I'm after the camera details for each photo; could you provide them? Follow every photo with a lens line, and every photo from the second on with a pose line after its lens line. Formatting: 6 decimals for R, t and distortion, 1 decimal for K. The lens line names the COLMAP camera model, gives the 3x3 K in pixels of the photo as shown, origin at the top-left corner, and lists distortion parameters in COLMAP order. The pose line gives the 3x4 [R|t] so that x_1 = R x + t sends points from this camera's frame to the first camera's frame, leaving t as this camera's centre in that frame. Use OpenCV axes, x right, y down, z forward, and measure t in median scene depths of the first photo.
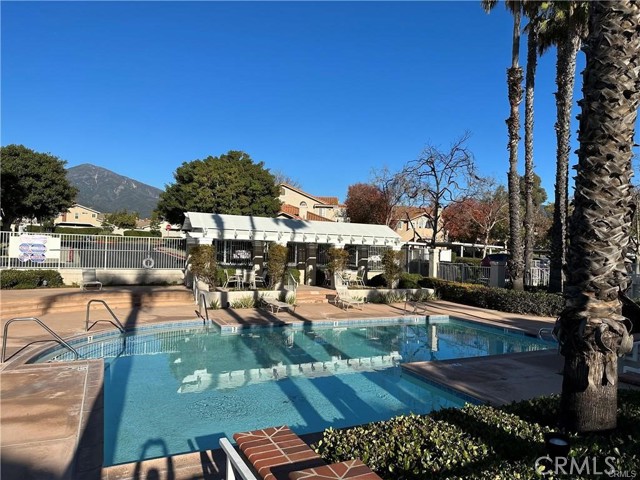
lens RADIAL K [[441.9, 0, 320.0], [0, 441.9, 240.0], [0, 0, 1]] dist [0.046611, -0.006202]
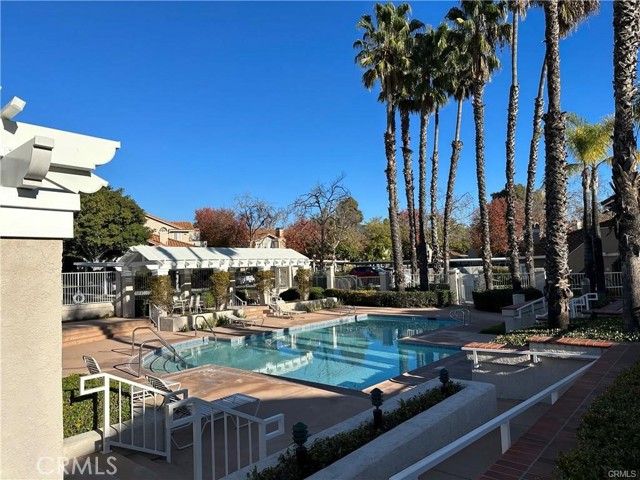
lens RADIAL K [[441.9, 0, 320.0], [0, 441.9, 240.0], [0, 0, 1]] dist [0.046611, -0.006202]
pose [[0.912099, -0.039471, 0.408064, -0.324382], [0.057293, 0.997859, -0.031540, -0.017865], [-0.405946, 0.052147, 0.912408, -0.156018]]
